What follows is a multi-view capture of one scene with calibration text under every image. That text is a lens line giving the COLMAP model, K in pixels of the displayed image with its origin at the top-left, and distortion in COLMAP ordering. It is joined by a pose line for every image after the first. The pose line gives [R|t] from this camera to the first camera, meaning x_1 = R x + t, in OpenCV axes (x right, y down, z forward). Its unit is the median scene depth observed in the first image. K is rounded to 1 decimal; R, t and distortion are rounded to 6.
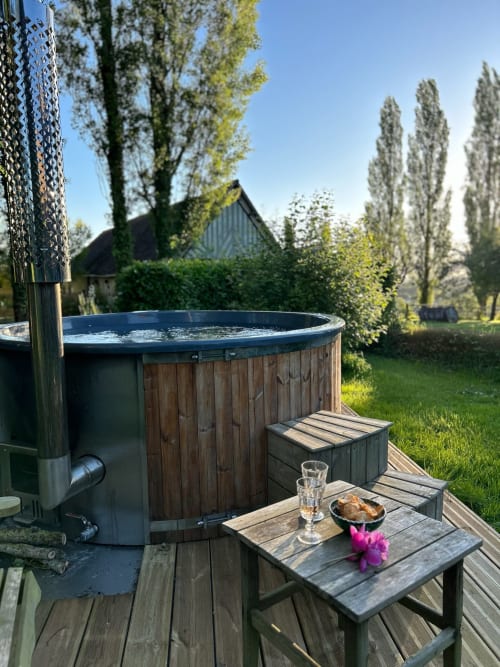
lens RADIAL K [[503.0, 0, 267.6], [0, 503.0, 332.8], [0, 0, 1]] dist [0.003273, -0.006352]
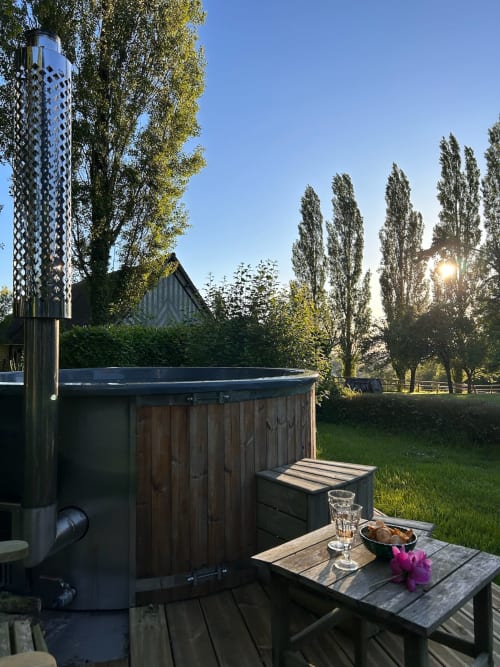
lens RADIAL K [[503.2, 0, 250.0], [0, 503.2, 333.5], [0, 0, 1]] dist [0.002683, -0.004225]
pose [[0.989495, 0.018027, 0.143437, -0.161467], [0.005120, 0.987202, -0.159392, 0.073884], [-0.144474, 0.158452, 0.976740, -0.004494]]
